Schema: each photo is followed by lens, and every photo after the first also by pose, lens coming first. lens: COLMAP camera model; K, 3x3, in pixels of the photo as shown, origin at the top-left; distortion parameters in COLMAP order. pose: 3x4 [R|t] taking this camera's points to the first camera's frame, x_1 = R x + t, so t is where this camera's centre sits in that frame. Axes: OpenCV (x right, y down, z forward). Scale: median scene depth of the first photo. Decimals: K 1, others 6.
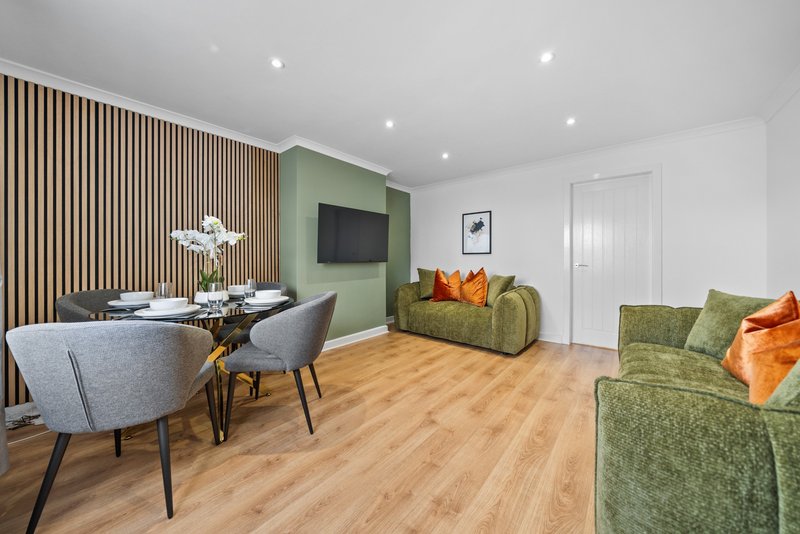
lens RADIAL K [[292.2, 0, 394.0], [0, 292.2, 261.4], [0, 0, 1]] dist [-0.001320, -0.000359]
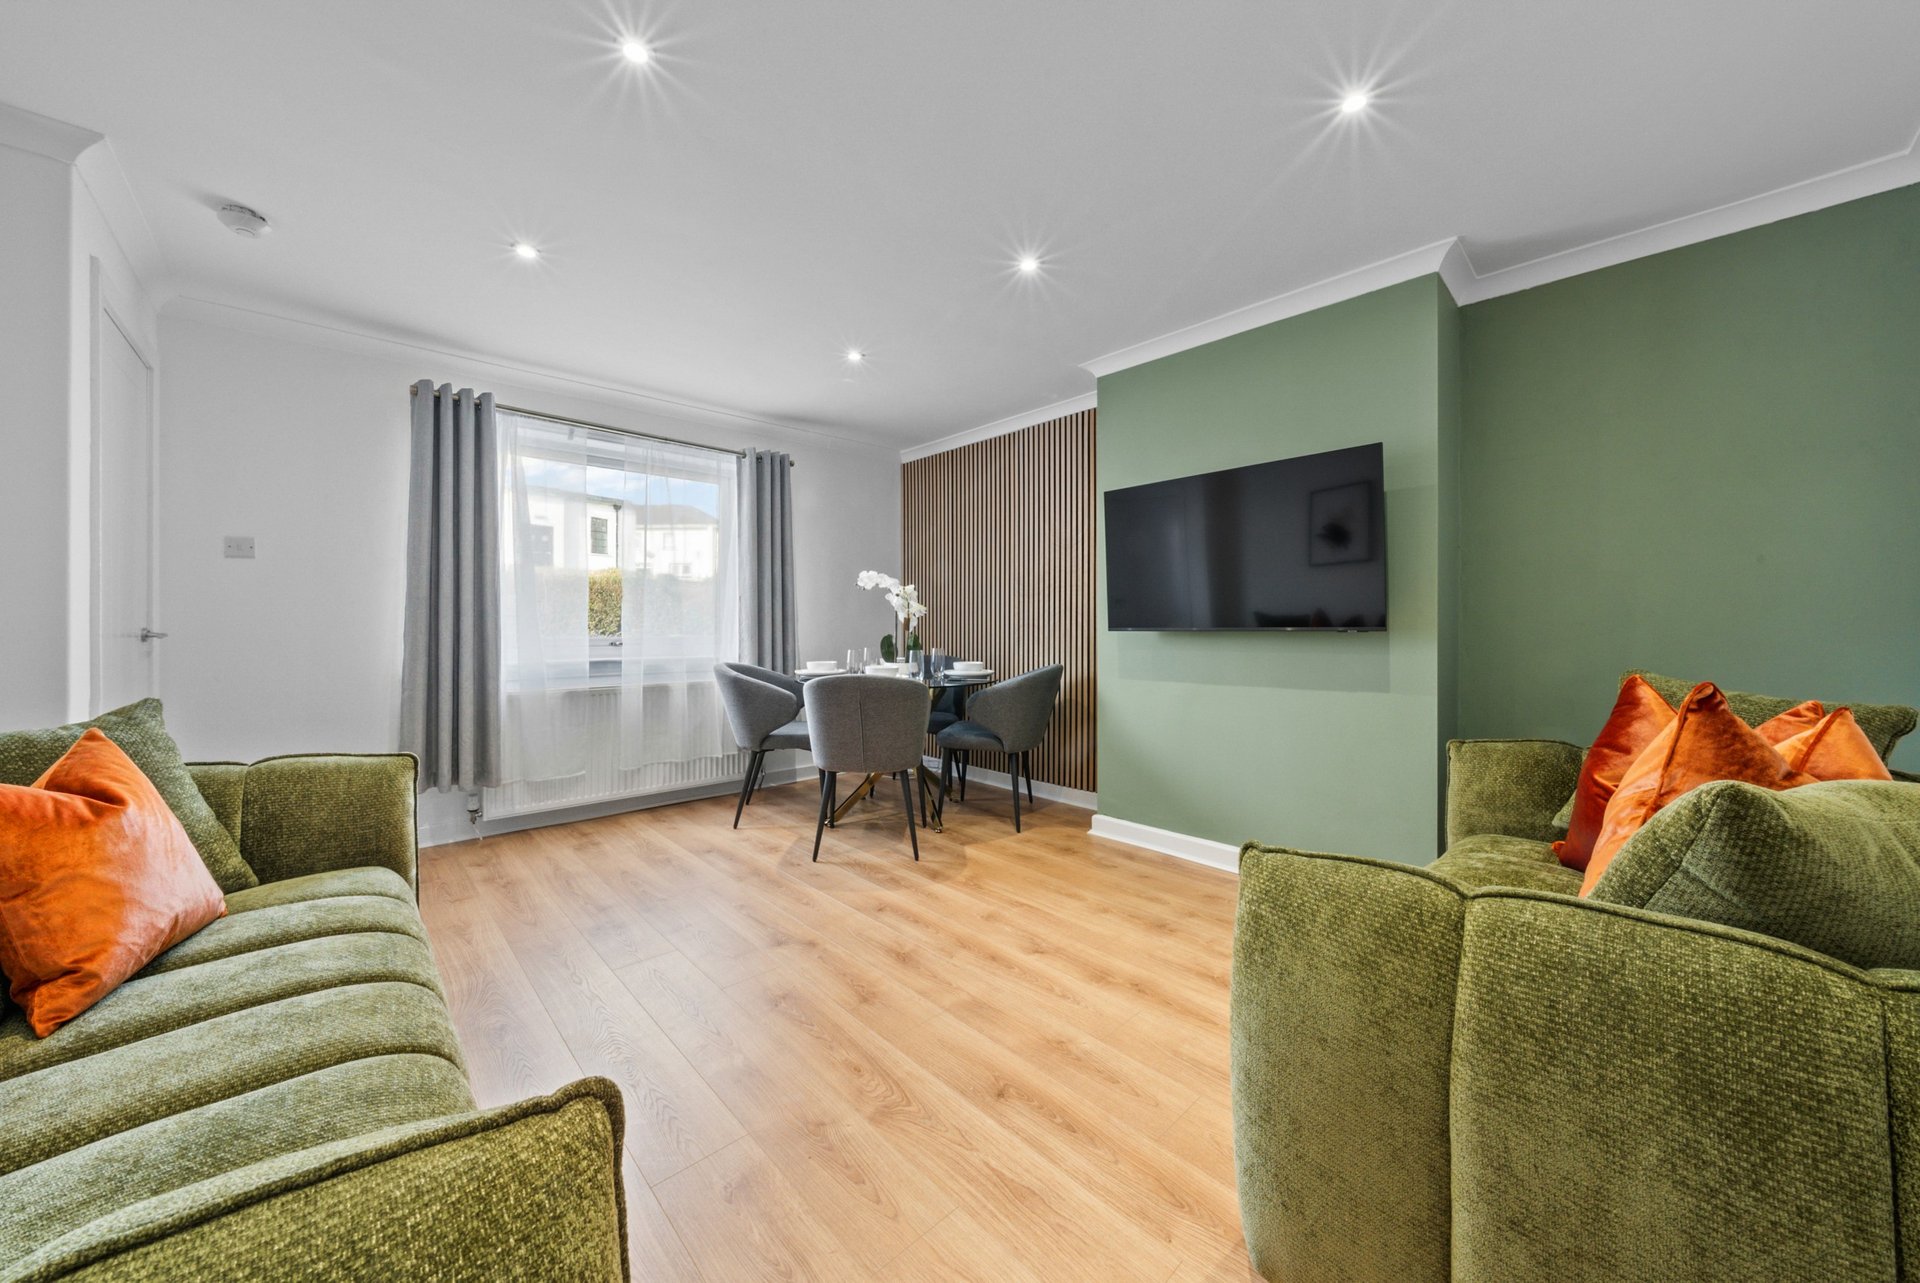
lens RADIAL K [[701.4, 0, 947.9], [0, 701.4, 630.4], [0, 0, 1]] dist [-0.001320, -0.000359]
pose [[-0.161504, 0.005752, -0.986855, 1.015858], [-0.008282, 0.999940, 0.007184, 0.001561], [0.986837, 0.009333, -0.161447, 1.178740]]
